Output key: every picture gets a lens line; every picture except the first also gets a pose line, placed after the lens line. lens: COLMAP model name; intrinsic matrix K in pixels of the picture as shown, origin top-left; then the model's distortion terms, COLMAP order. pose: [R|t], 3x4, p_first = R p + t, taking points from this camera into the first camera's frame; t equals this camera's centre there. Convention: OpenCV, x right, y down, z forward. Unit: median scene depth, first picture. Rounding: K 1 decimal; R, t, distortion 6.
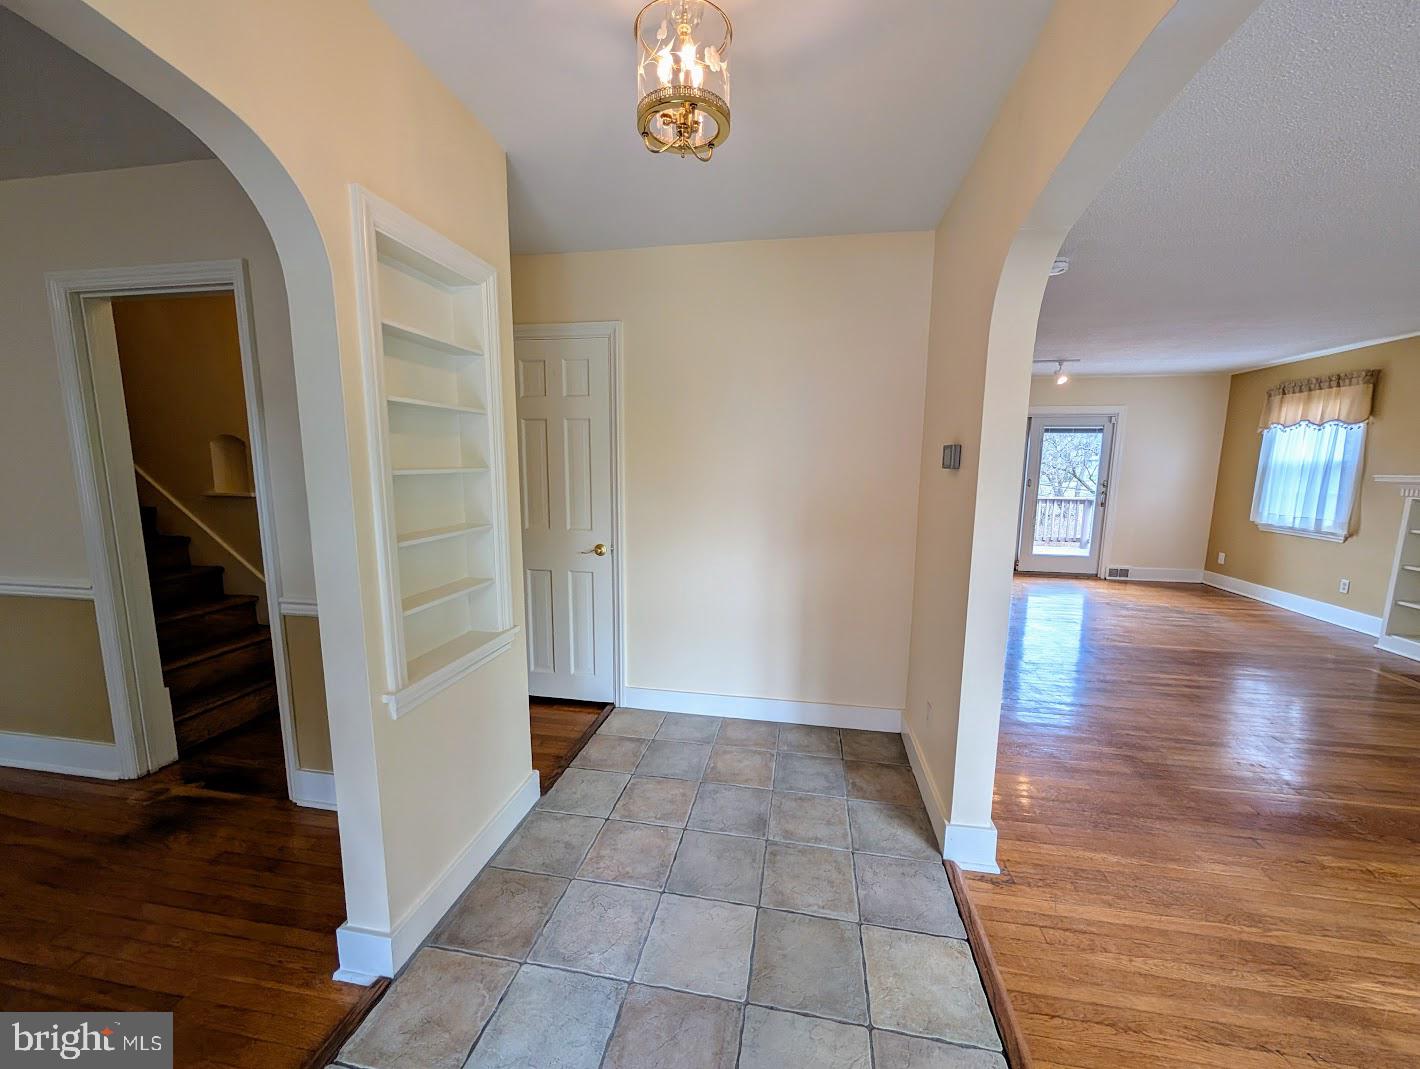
lens RADIAL K [[535.8, 0, 717.0], [0, 535.8, 541.4], [0, 0, 1]] dist [-0.001003, 0.000497]
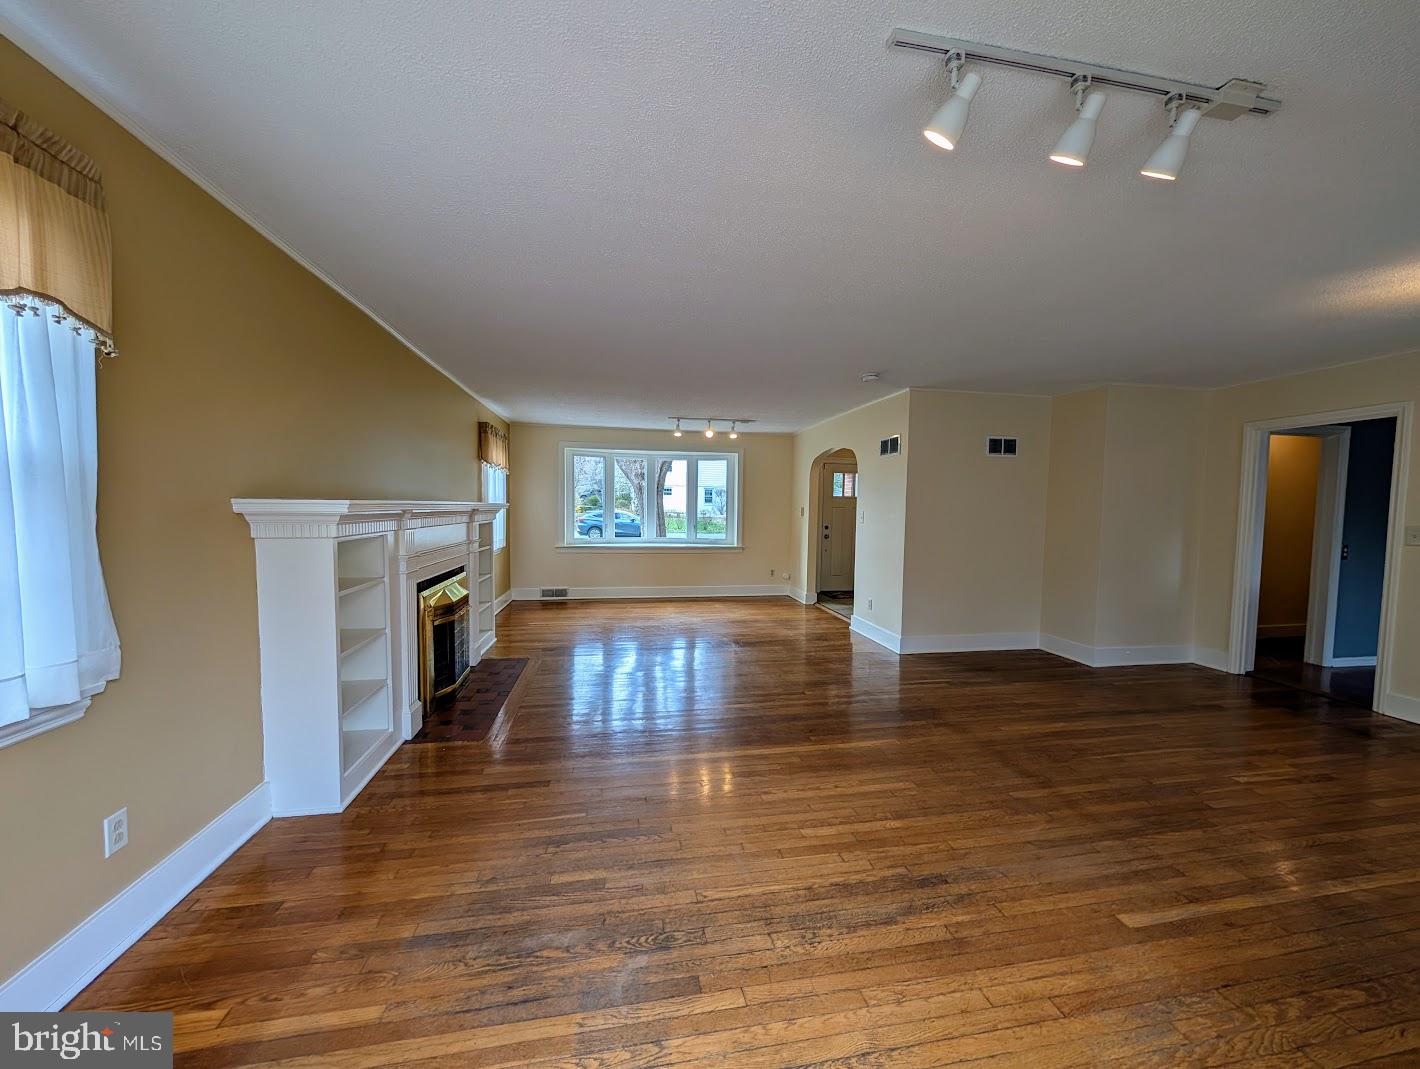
lens RADIAL K [[535.8, 0, 711.7], [0, 535.8, 539.3], [0, 0, 1]] dist [-0.001003, 0.000497]
pose [[-0.939582, -0.000955, -0.342323, 0.904364], [-0.070553, 0.979068, 0.190916, -0.176594], [0.334975, 0.203534, -0.919982, 1.341207]]
